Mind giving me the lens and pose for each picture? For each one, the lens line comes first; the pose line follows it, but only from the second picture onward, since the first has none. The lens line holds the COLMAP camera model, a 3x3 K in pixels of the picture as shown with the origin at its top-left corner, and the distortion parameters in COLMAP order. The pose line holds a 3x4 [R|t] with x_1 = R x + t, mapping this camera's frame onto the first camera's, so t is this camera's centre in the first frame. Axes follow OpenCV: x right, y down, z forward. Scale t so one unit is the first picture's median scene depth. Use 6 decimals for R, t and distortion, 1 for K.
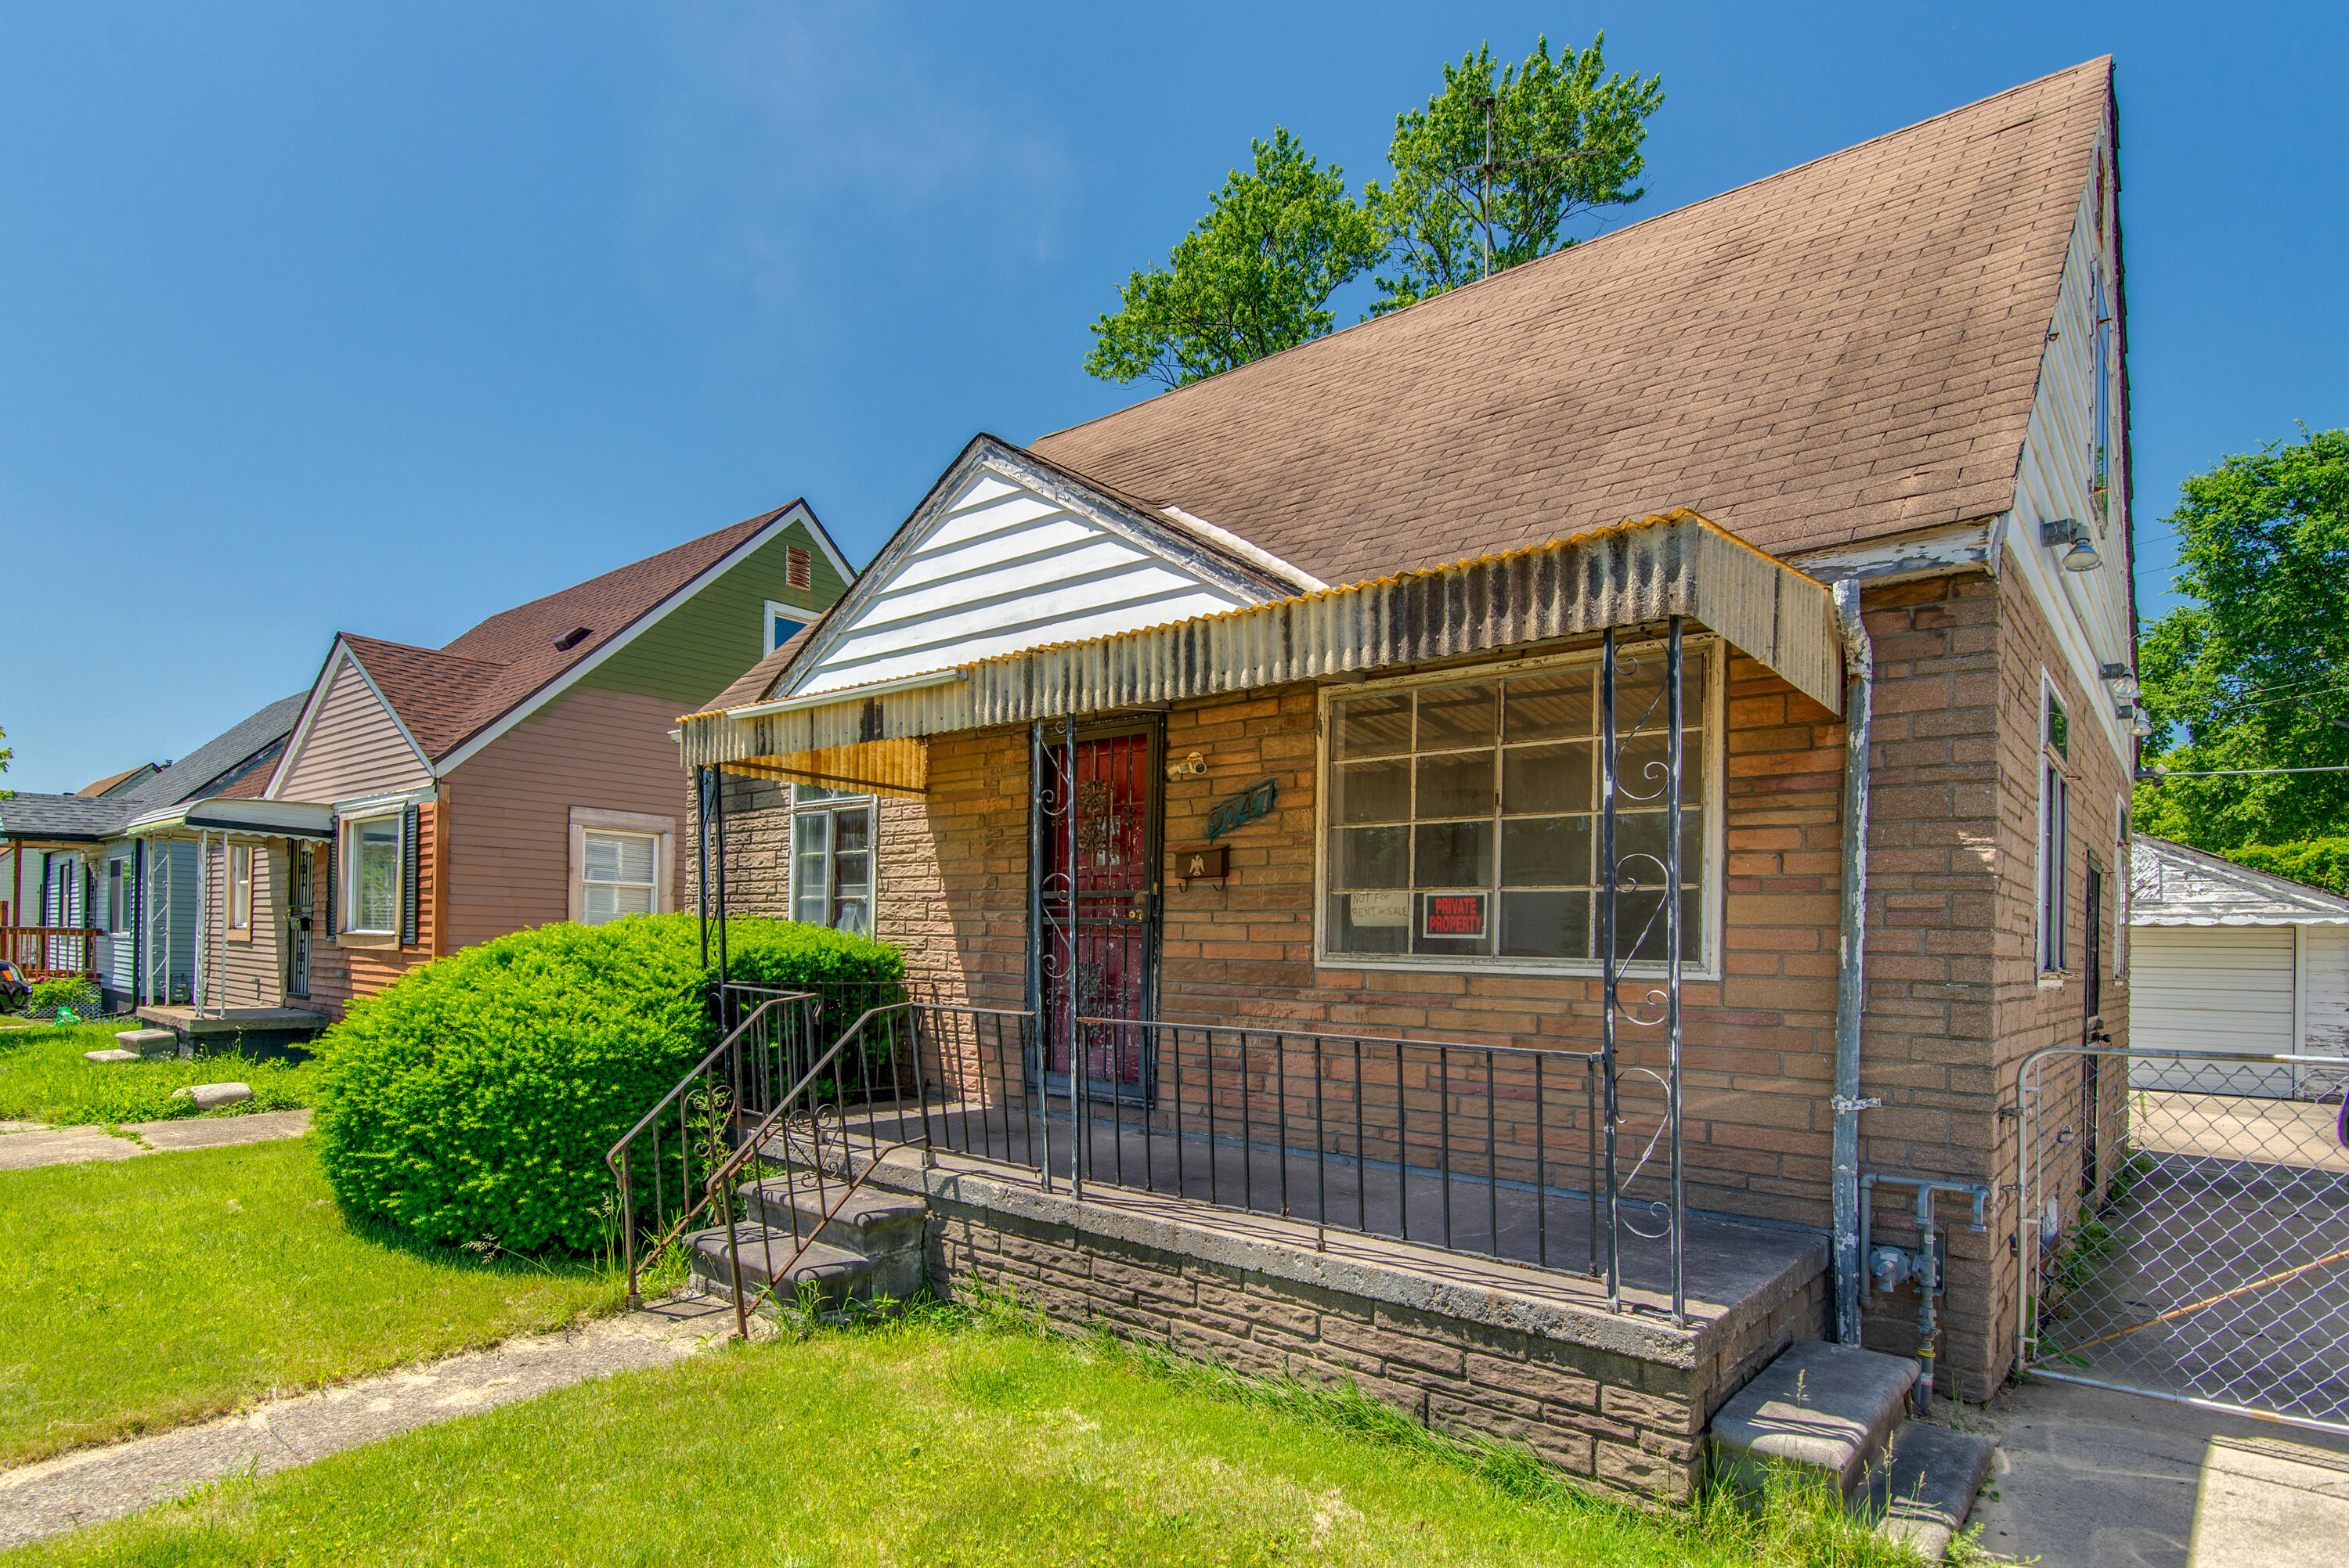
lens RADIAL K [[1263.6, 0, 1135.4], [0, 1263.6, 912.7], [0, 0, 1]] dist [0.001020, 0.006465]
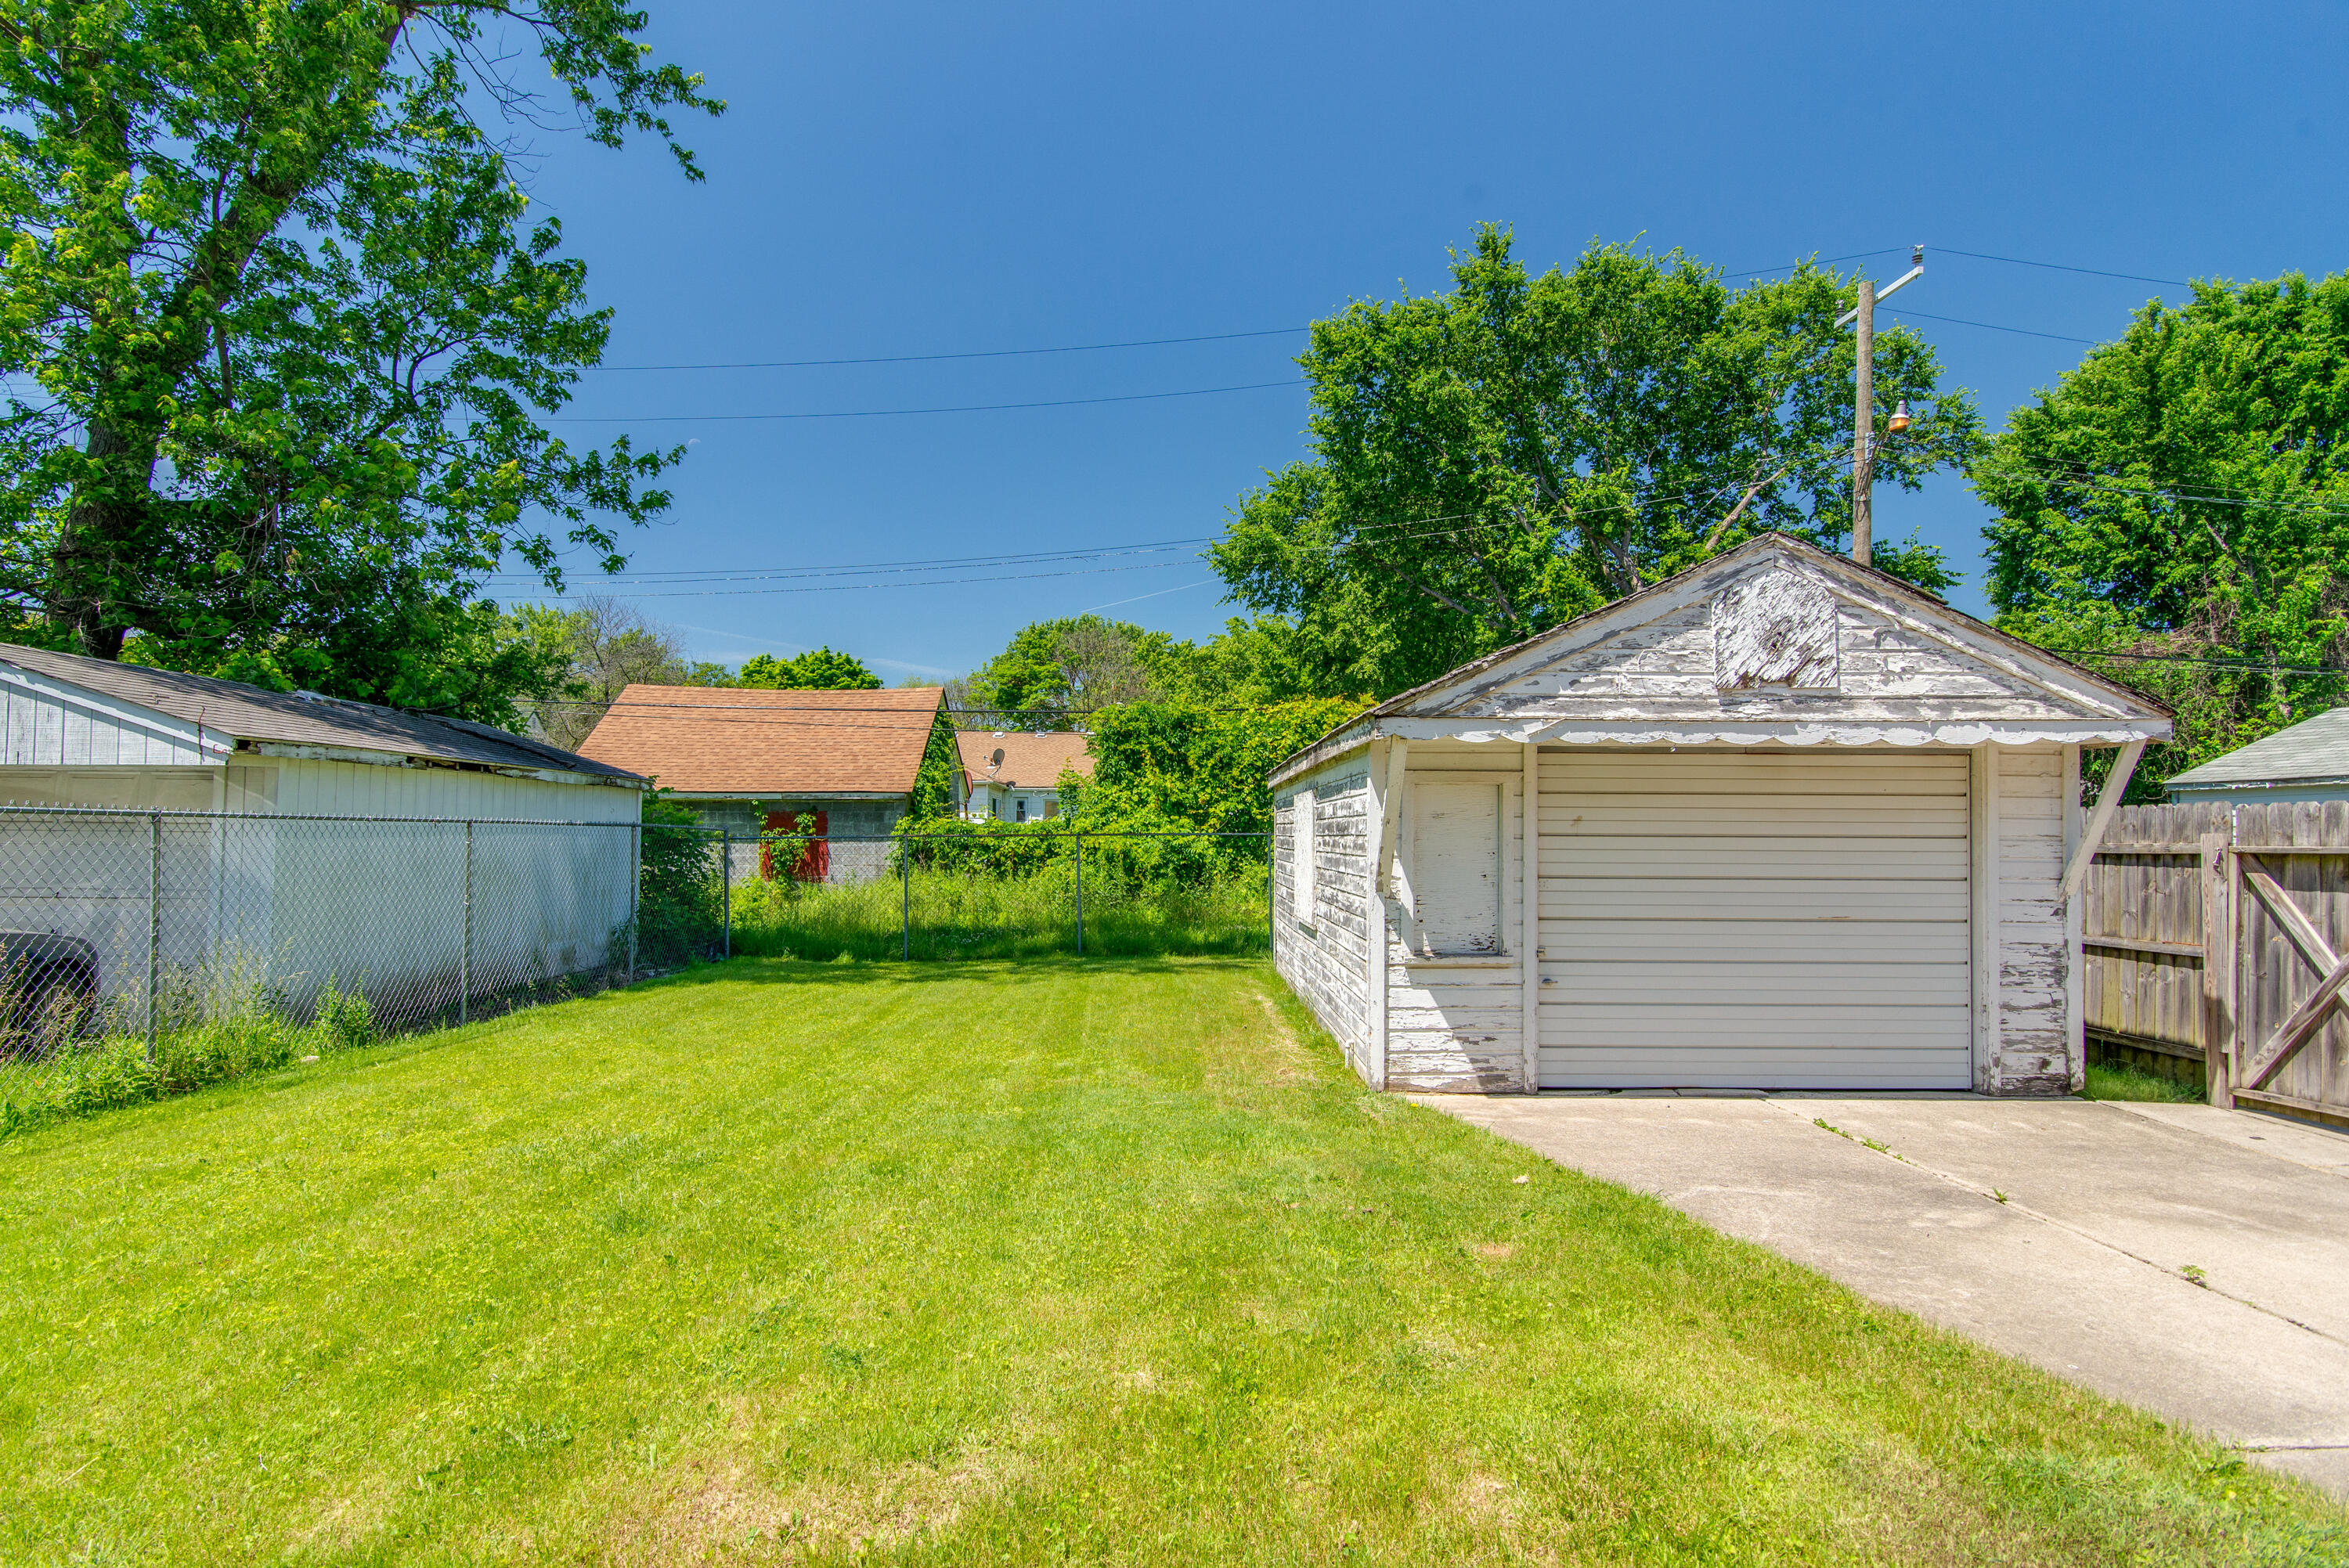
lens RADIAL K [[1176.5, 0, 1158.9], [0, 1176.5, 780.4], [0, 0, 1]] dist [0.000559, 0.002248]
pose [[0.761054, 0.010043, 0.648610, 0.817151], [-0.005563, 0.999944, -0.008957, 0.065470], [-0.648664, 0.003209, 0.761068, 1.975006]]
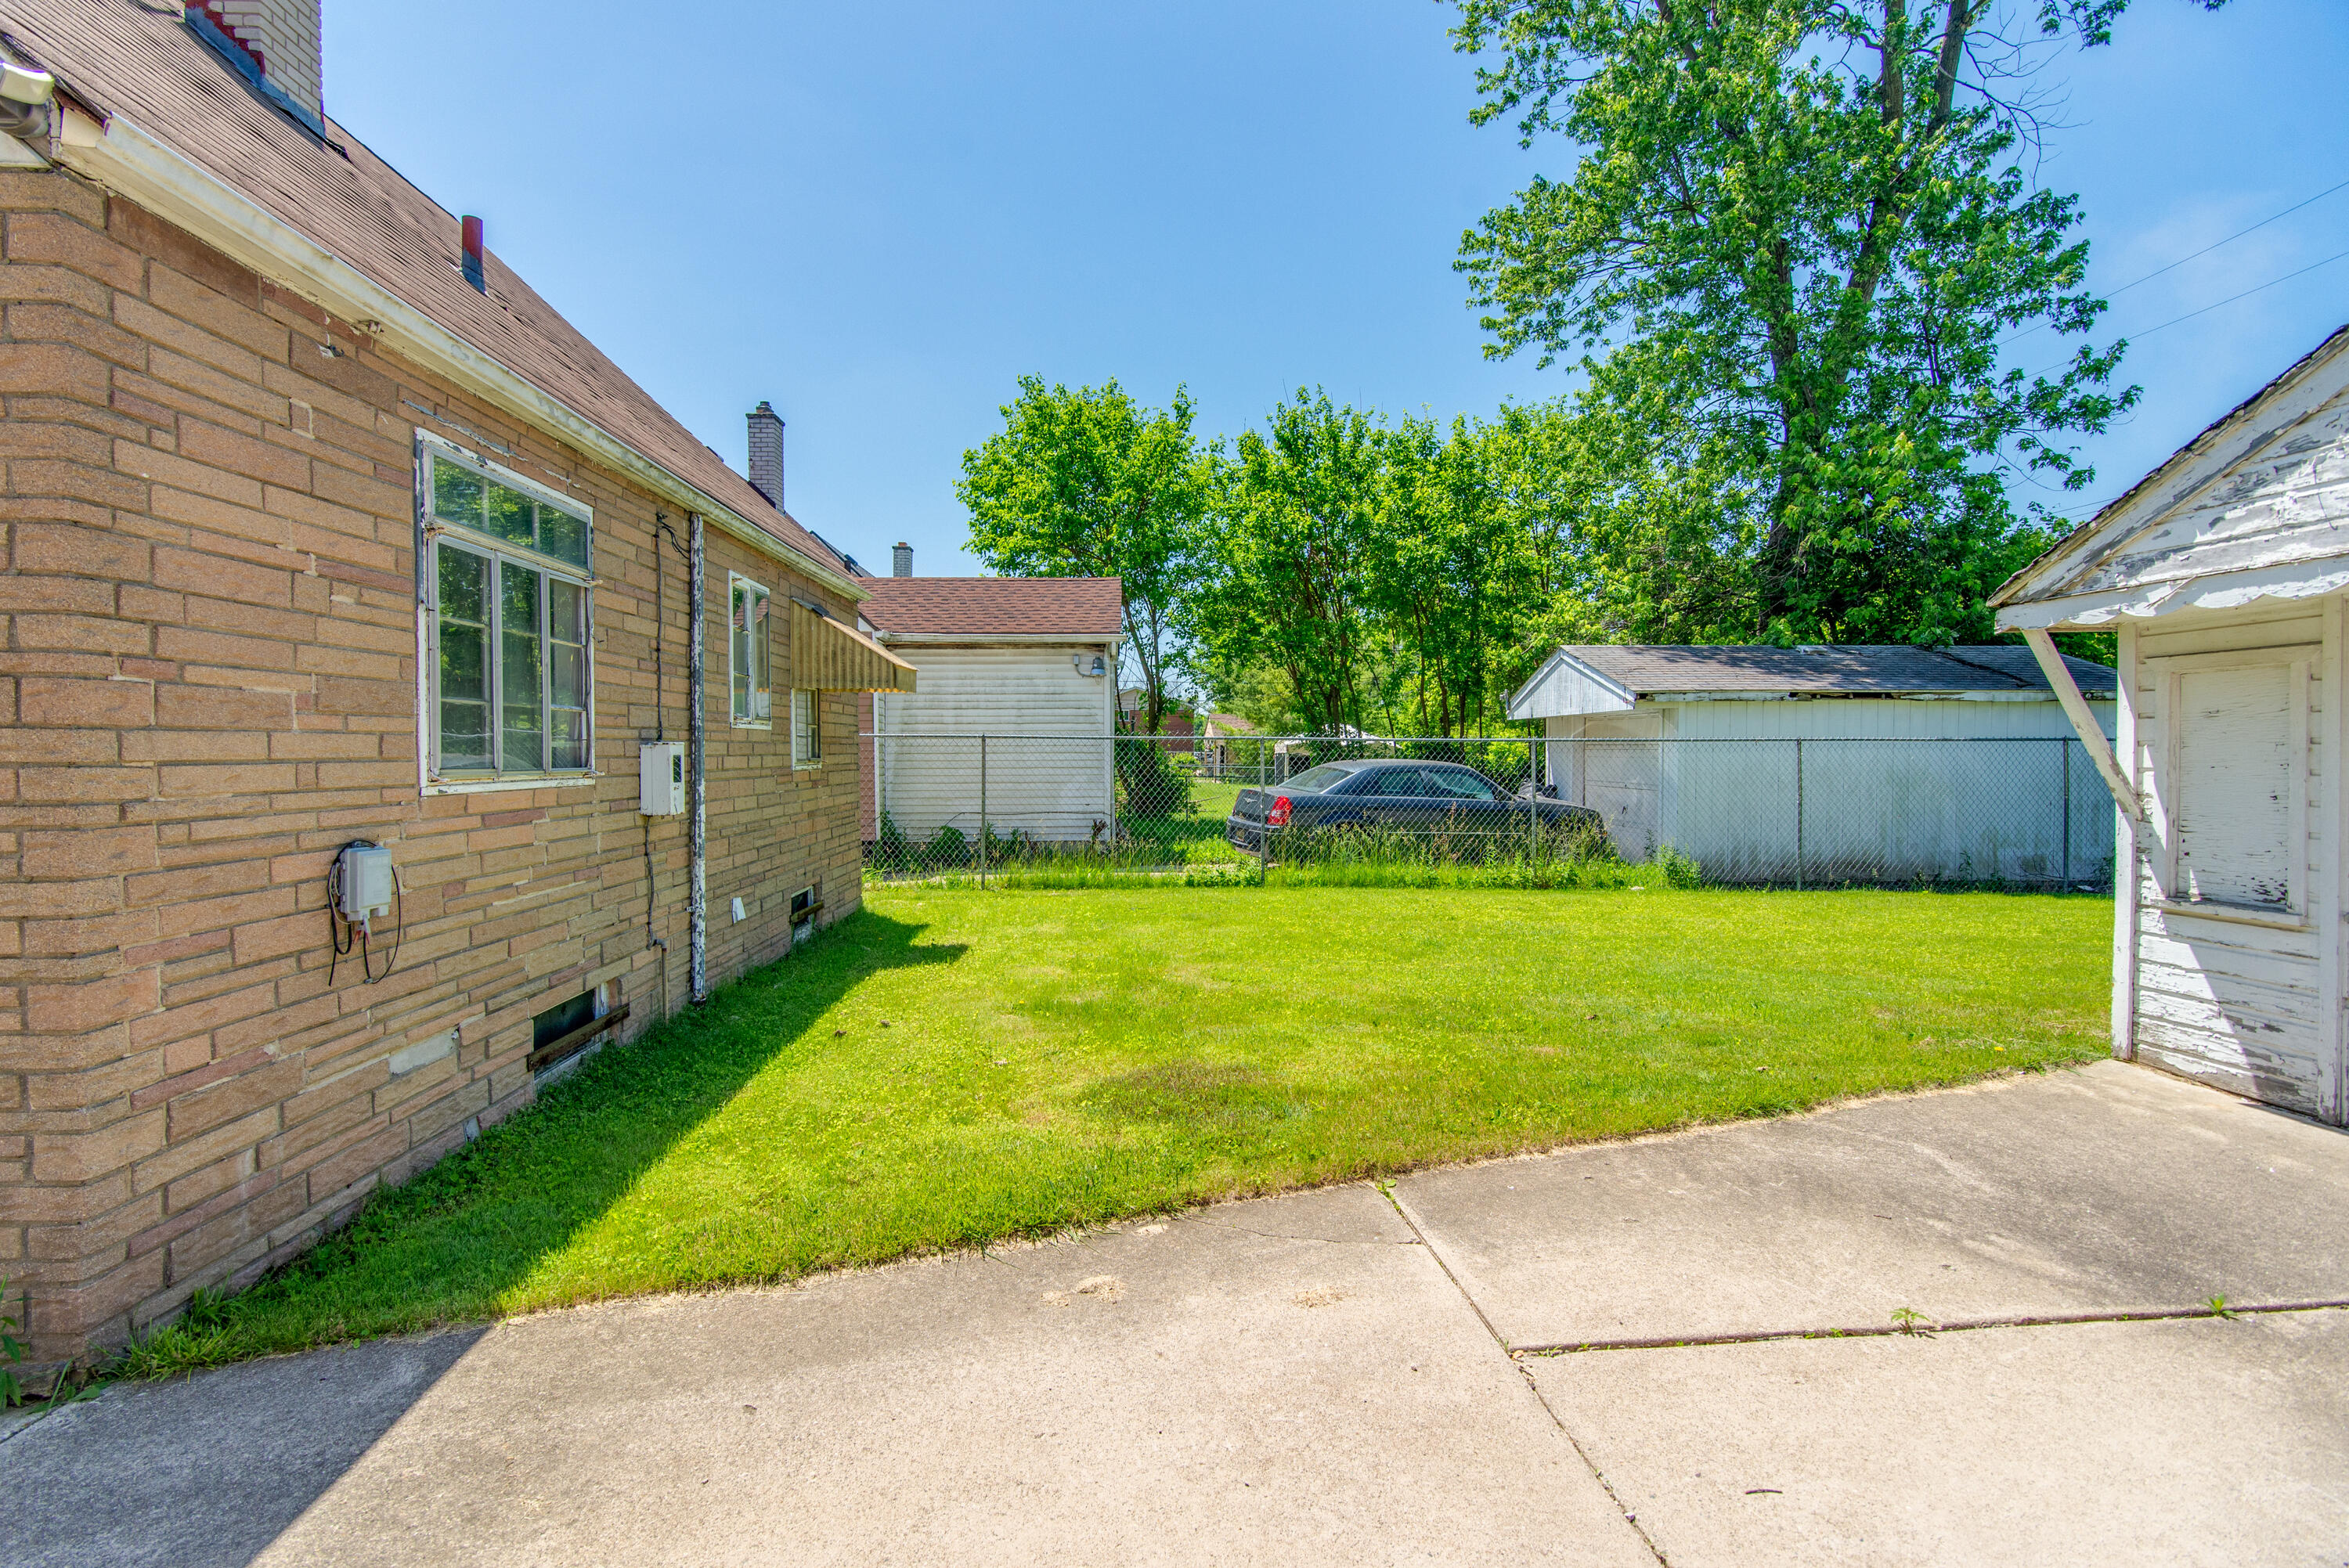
lens RADIAL K [[1176.5, 0, 1174.0], [0, 1176.5, 772.5], [0, 0, 1]] dist [0.000559, 0.002248]
pose [[0.697787, -0.013225, -0.716183, 1.811258], [0.039478, 0.999020, 0.020016, 0.082397], [0.715217, -0.042240, 0.697625, 1.560560]]
